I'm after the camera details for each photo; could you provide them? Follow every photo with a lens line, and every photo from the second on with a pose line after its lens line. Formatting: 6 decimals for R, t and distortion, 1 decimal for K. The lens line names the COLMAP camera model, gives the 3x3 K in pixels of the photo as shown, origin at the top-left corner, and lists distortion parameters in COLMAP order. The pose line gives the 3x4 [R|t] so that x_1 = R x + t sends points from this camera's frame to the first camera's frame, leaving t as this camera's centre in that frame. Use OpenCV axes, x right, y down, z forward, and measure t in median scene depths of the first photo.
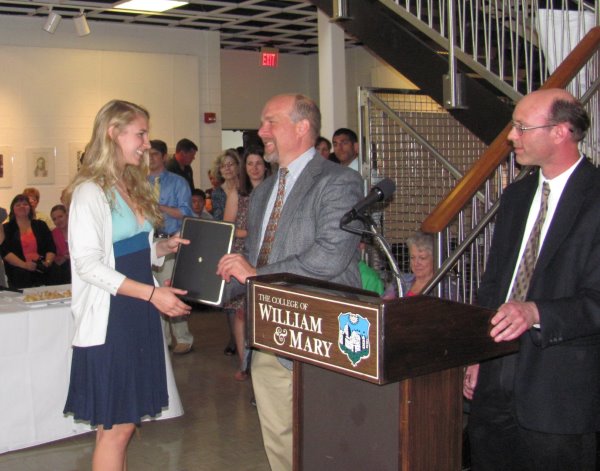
lens RADIAL K [[906.7, 0, 300.0], [0, 906.7, 235.5], [0, 0, 1]] dist [-0.072443, -0.108835]
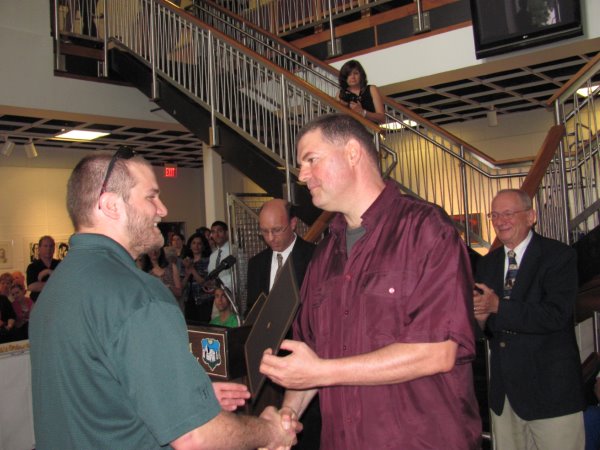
lens RADIAL K [[677.1, 0, 300.0], [0, 677.1, 225.0], [0, 0, 1]] dist [-0.072518, 0.007938]
pose [[0.988618, -0.039948, 0.145050, 0.019740], [0.054859, 0.993443, -0.100304, 0.005074], [-0.140092, 0.107120, 0.984327, -0.100578]]
